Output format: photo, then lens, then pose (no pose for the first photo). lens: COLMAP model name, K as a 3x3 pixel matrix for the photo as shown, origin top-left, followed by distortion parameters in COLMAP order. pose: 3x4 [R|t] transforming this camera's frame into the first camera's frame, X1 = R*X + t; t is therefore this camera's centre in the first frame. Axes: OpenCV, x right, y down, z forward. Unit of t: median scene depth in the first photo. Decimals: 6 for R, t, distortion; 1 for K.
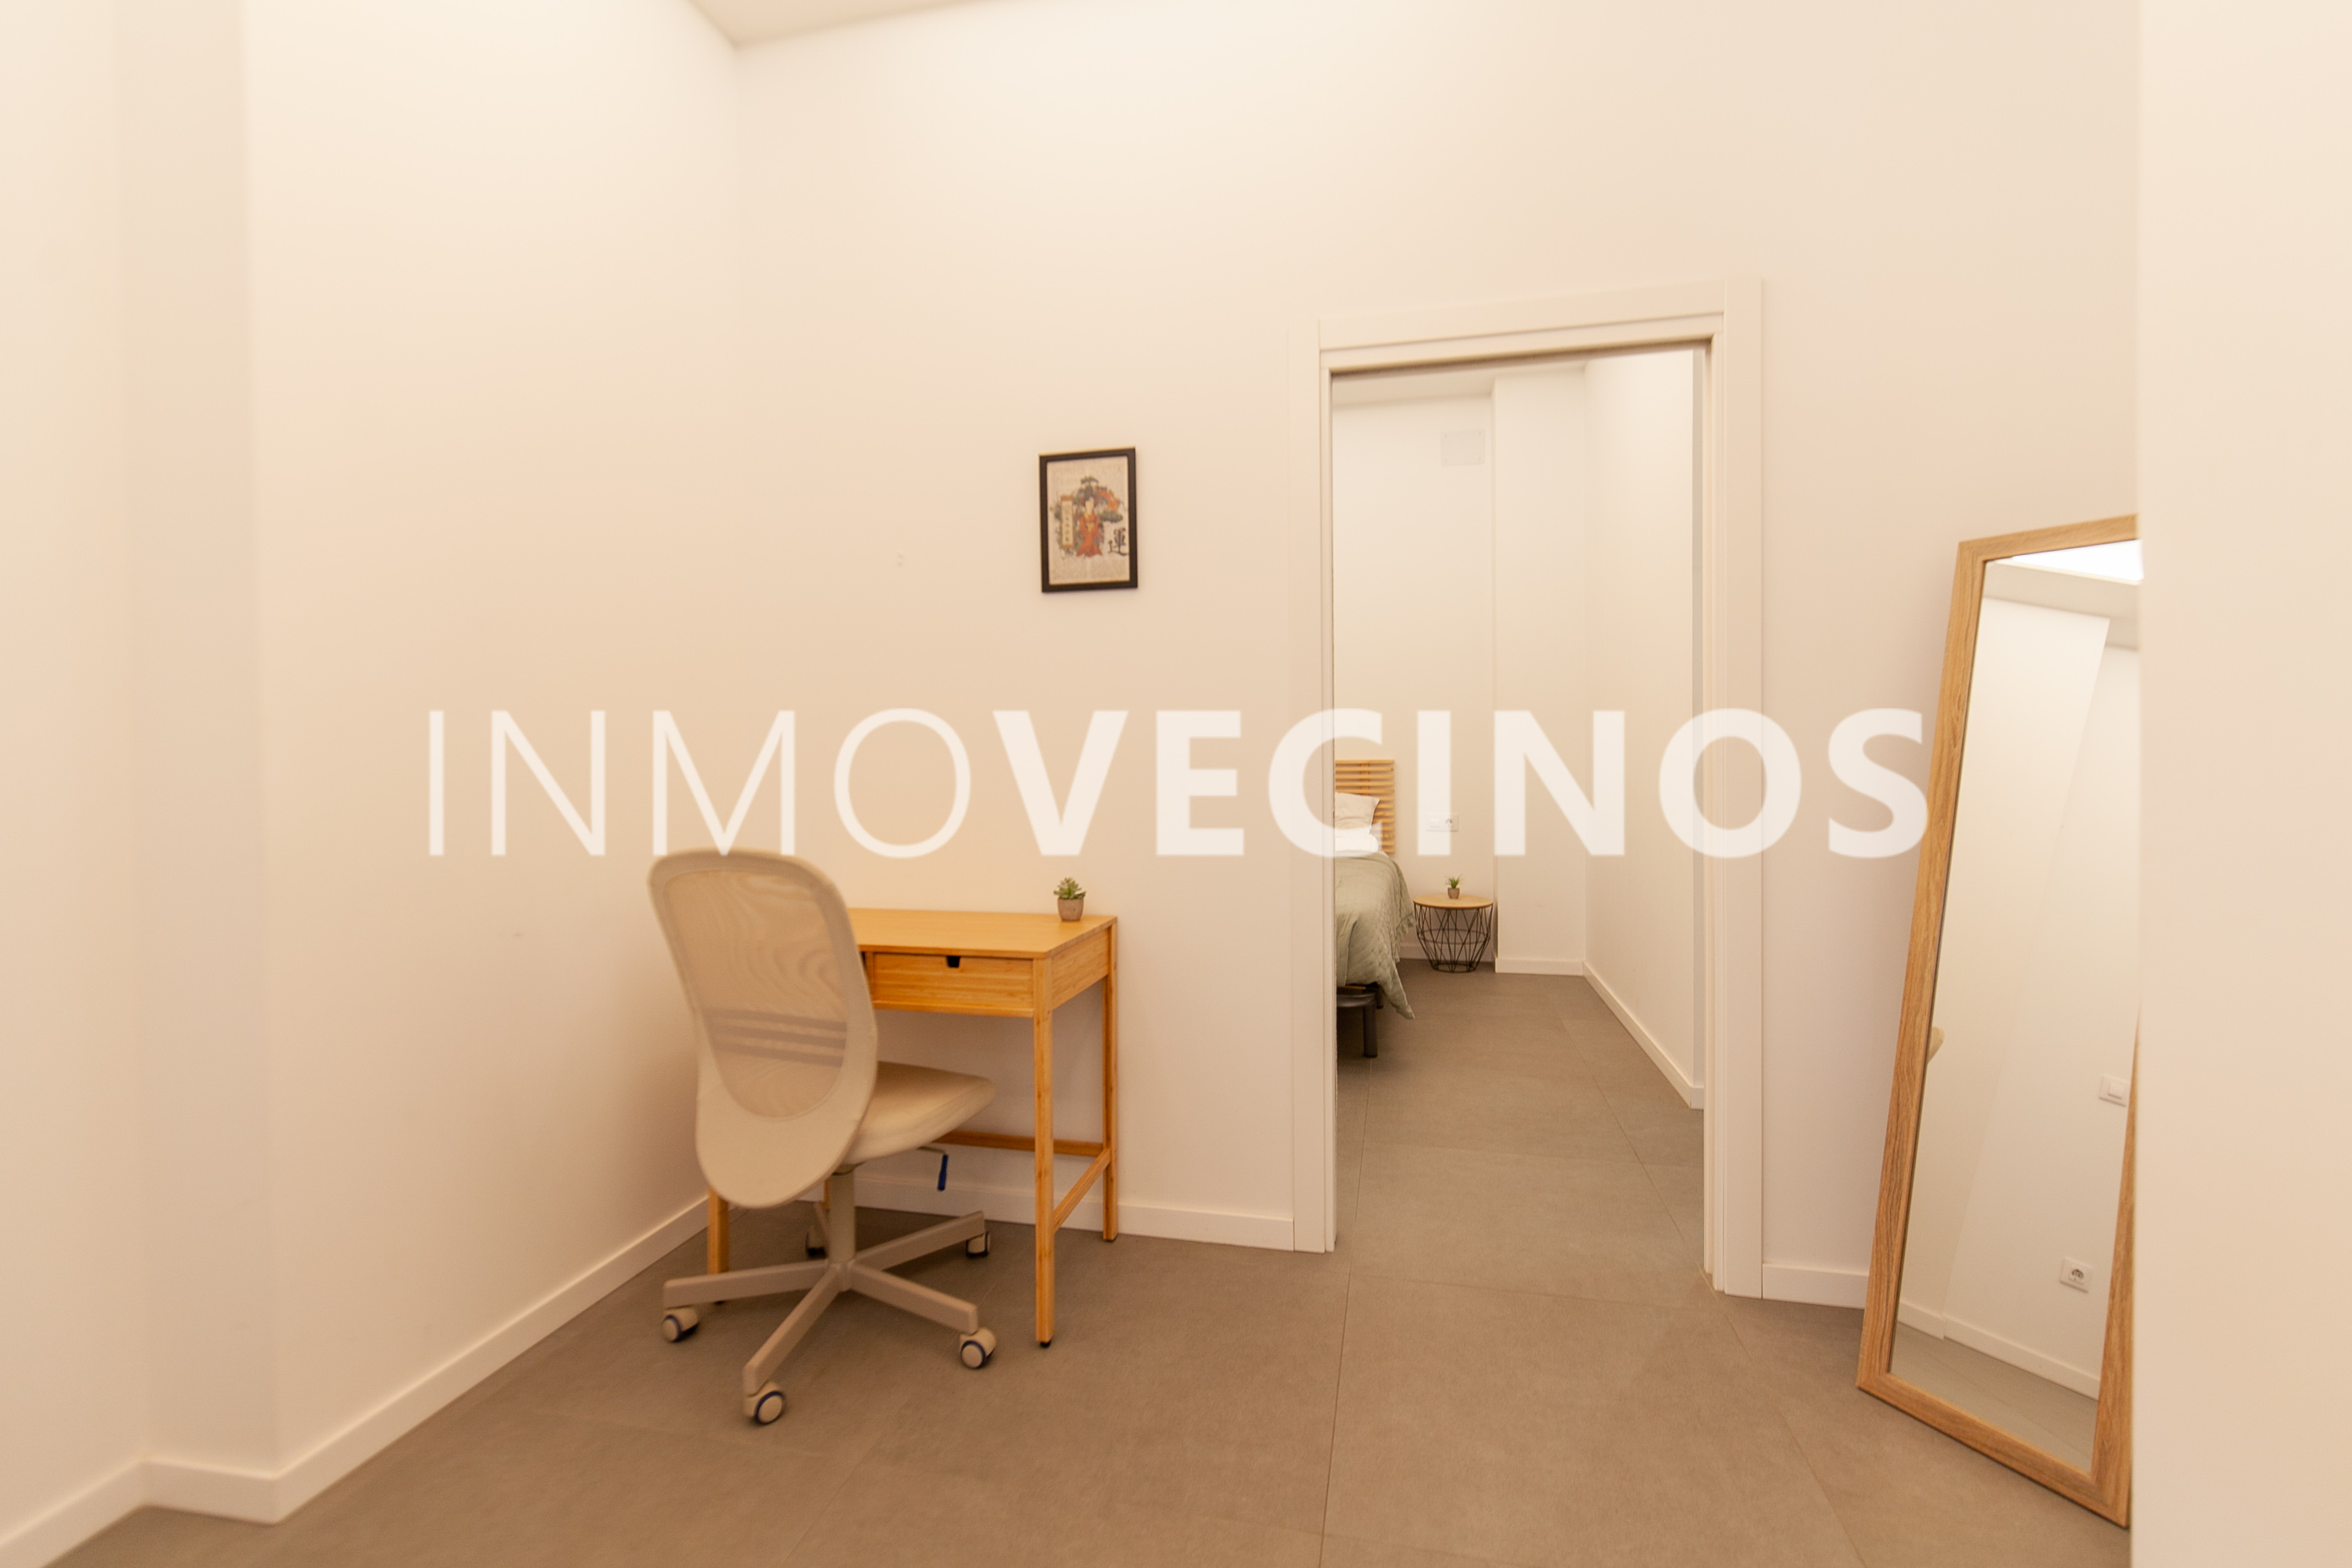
lens RADIAL K [[1011.2, 0, 1166.3], [0, 1011.2, 759.6], [0, 0, 1]] dist [0.001503, -0.000244]
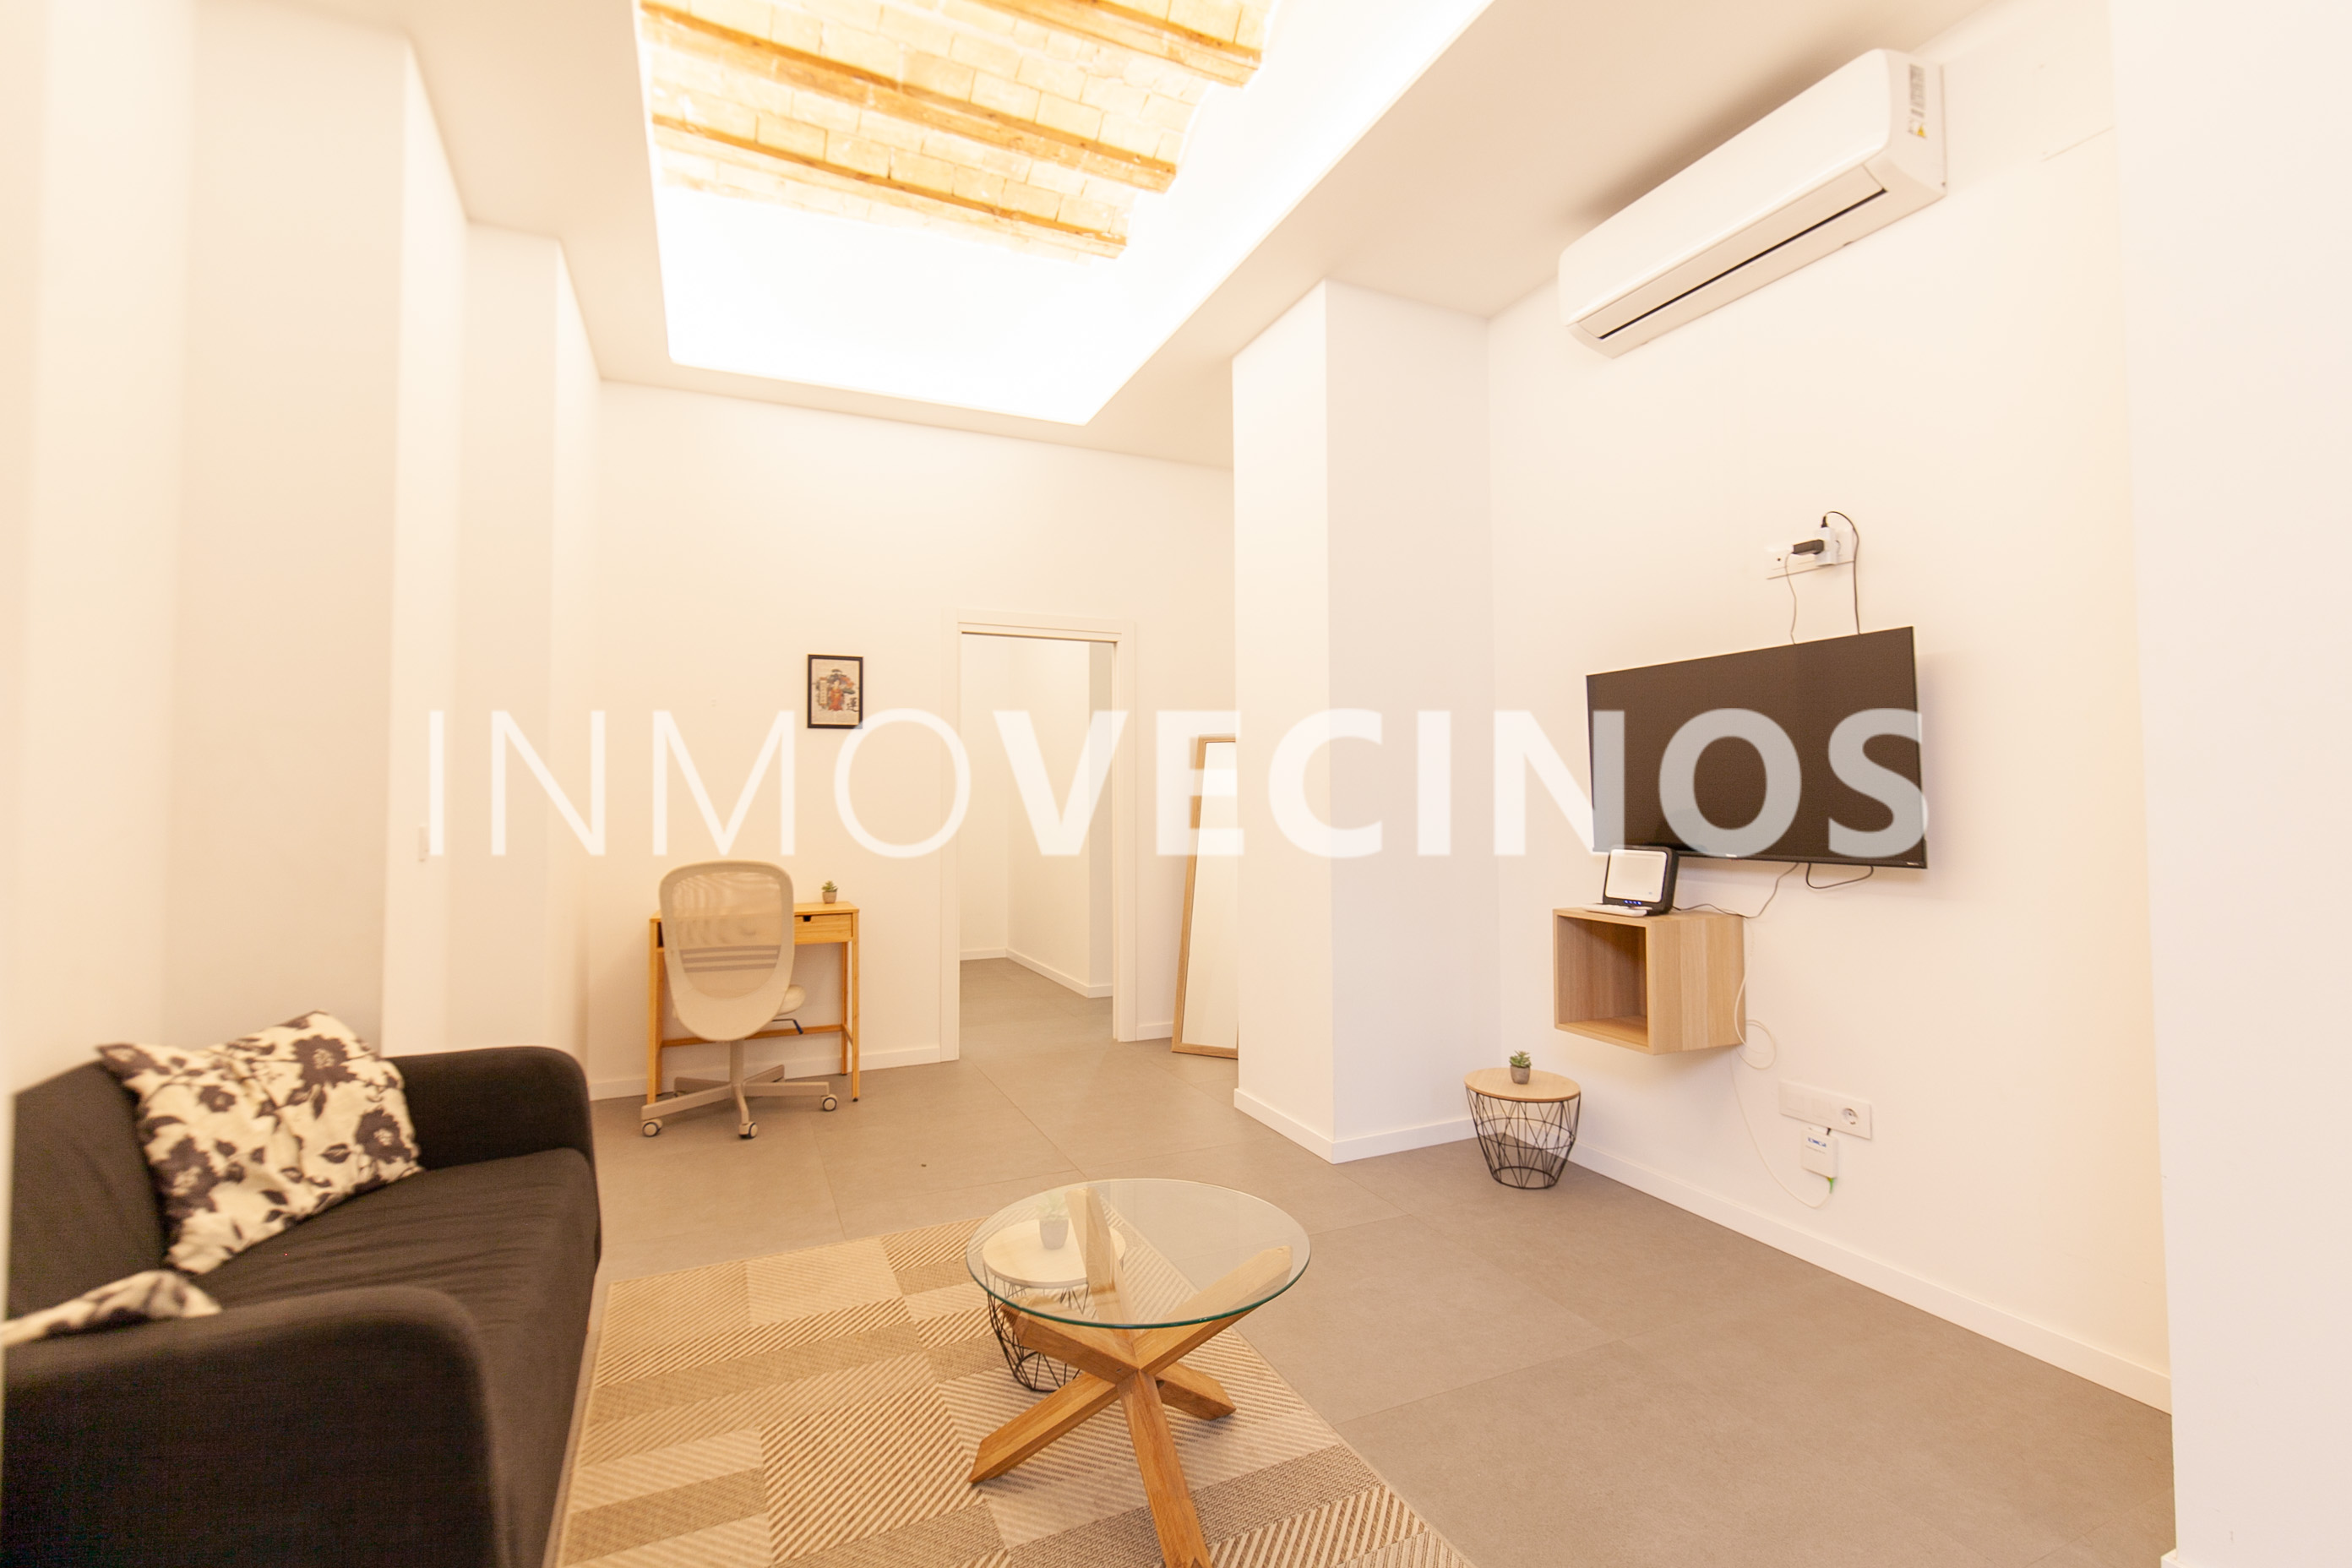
lens RADIAL K [[1011.2, 0, 1166.3], [0, 1011.2, 759.6], [0, 0, 1]] dist [0.001503, -0.000244]
pose [[0.801553, 0.029673, 0.597187, -0.709022], [0.011222, 0.997845, -0.064644, 0.019598], [-0.597818, 0.058517, 0.799493, -0.877518]]
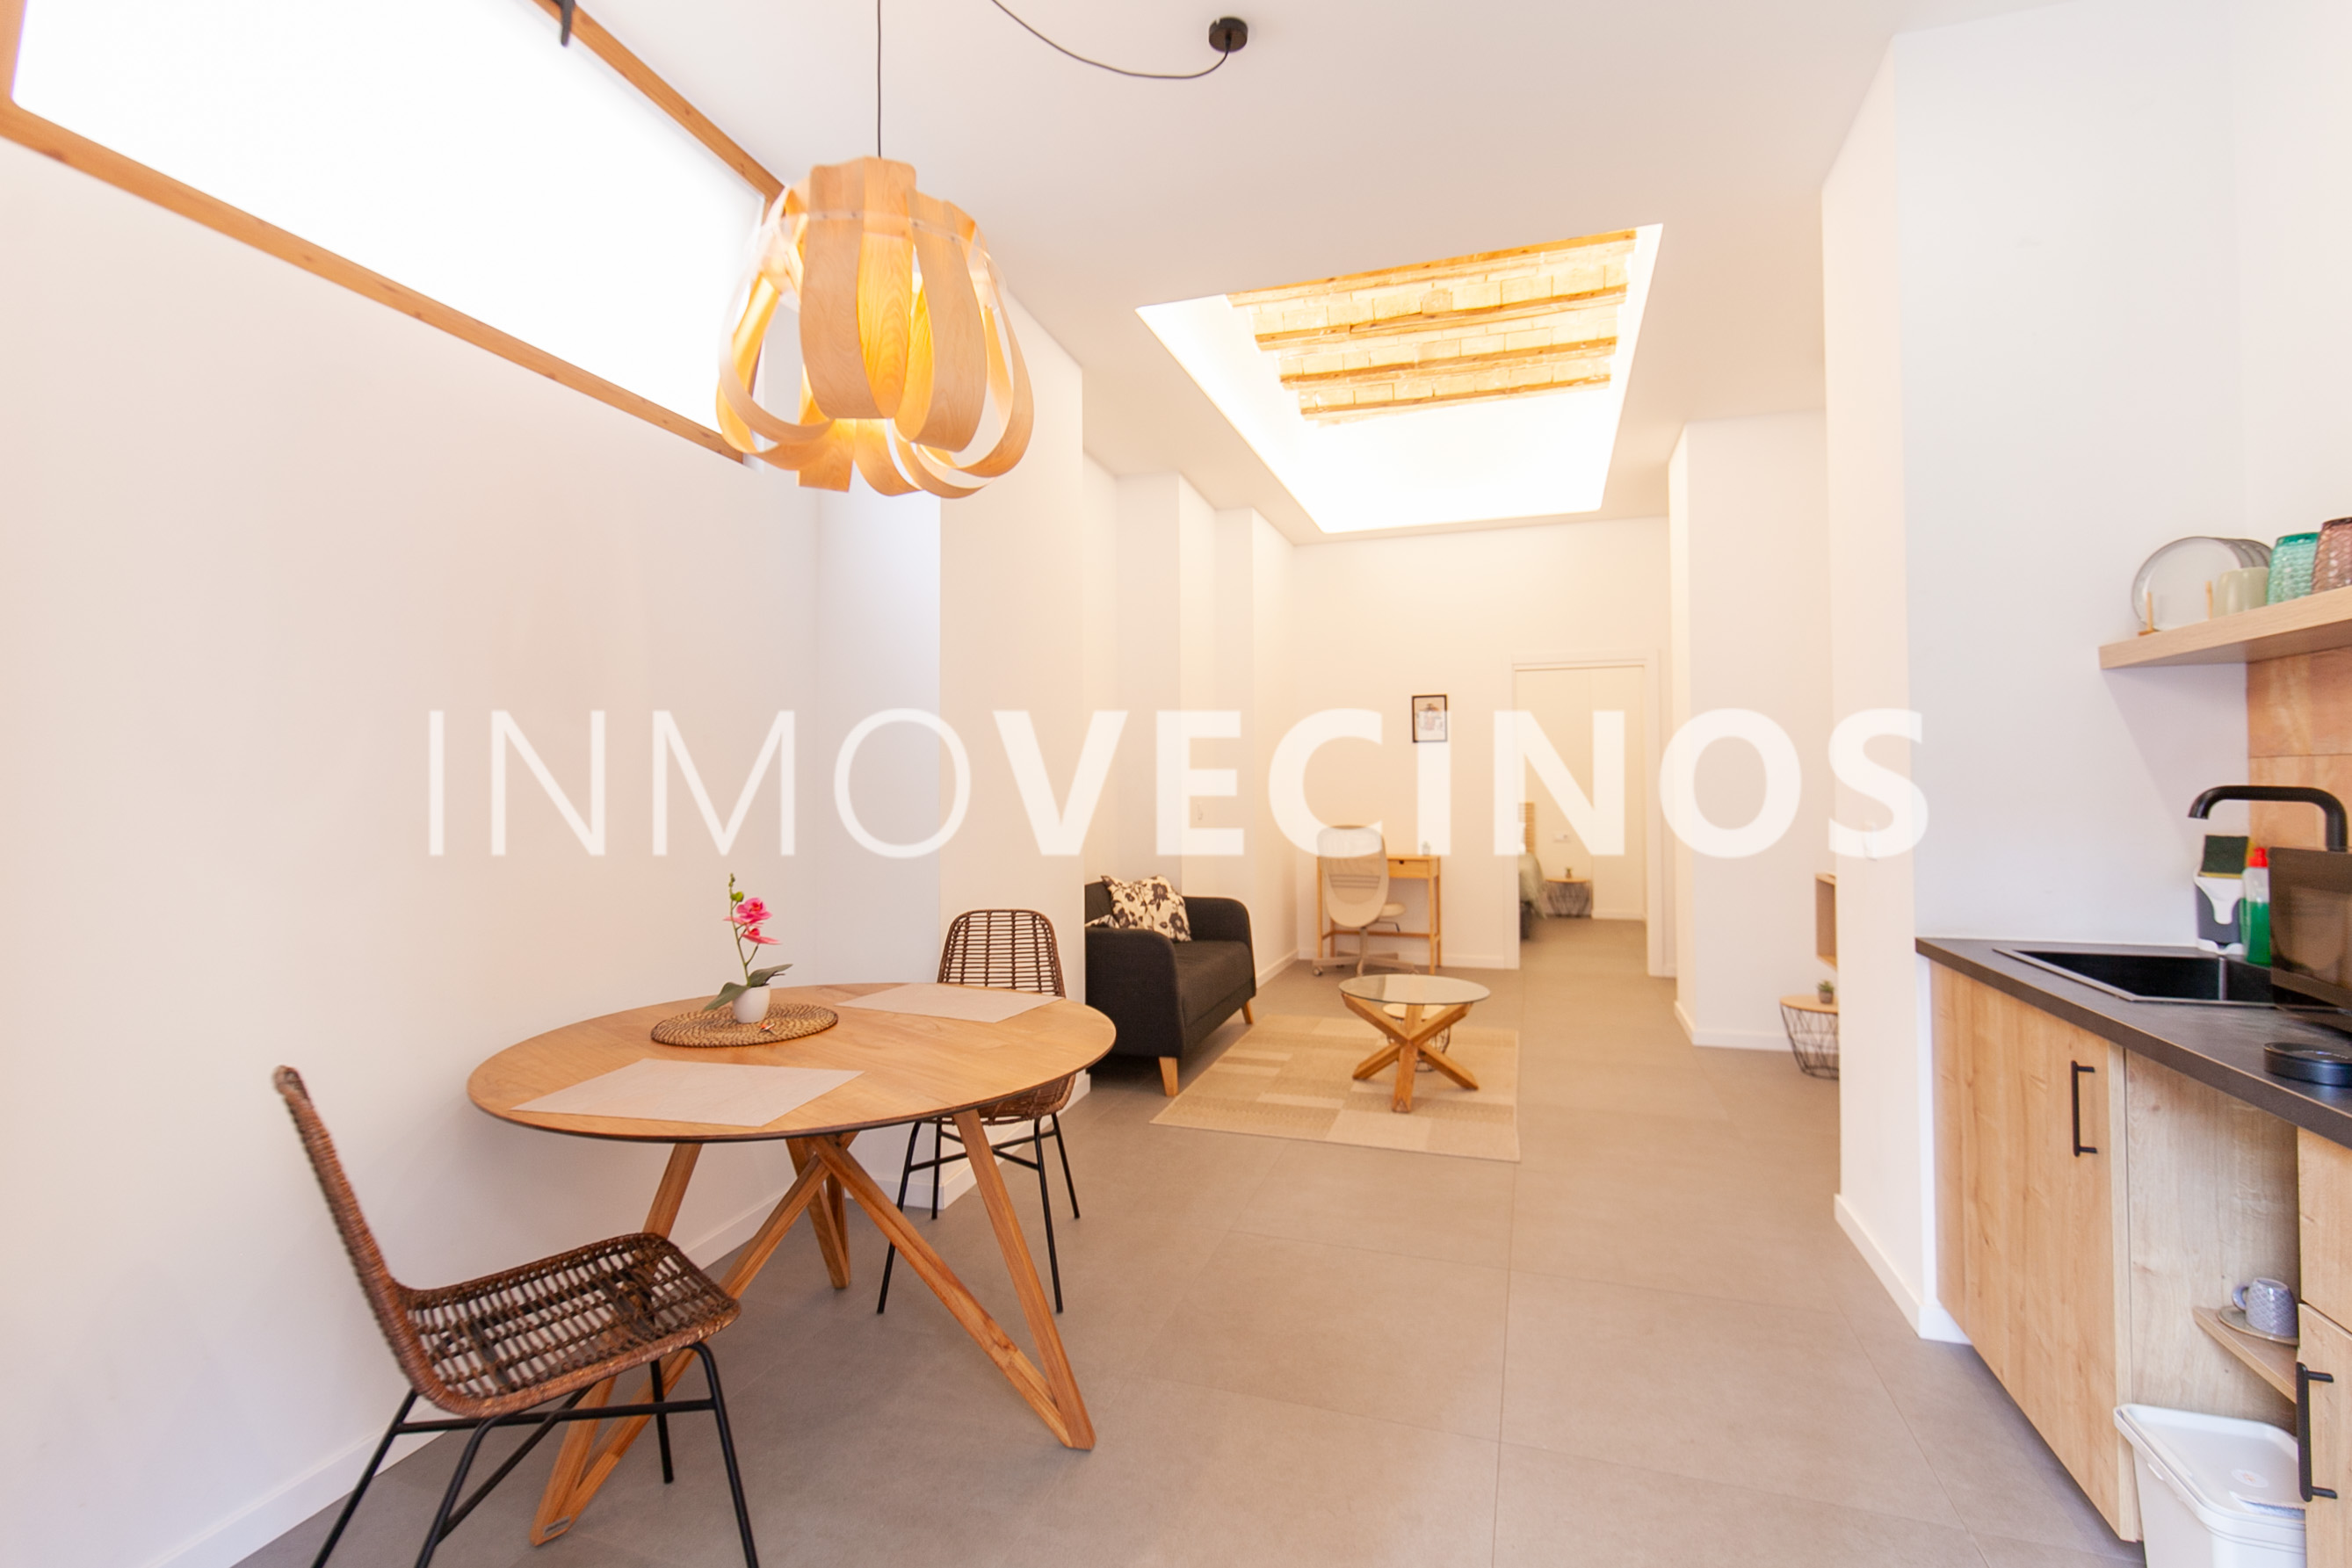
lens RADIAL K [[1011.1, 0, 1166.3], [0, 1011.1, 759.6], [0, 0, 1]] dist [0.001503, -0.000244]
pose [[0.993547, -0.000061, -0.113418, -0.500694], [-0.005203, 0.998922, -0.046121, 0.019306], [0.113299, 0.046414, 0.992476, -1.963674]]
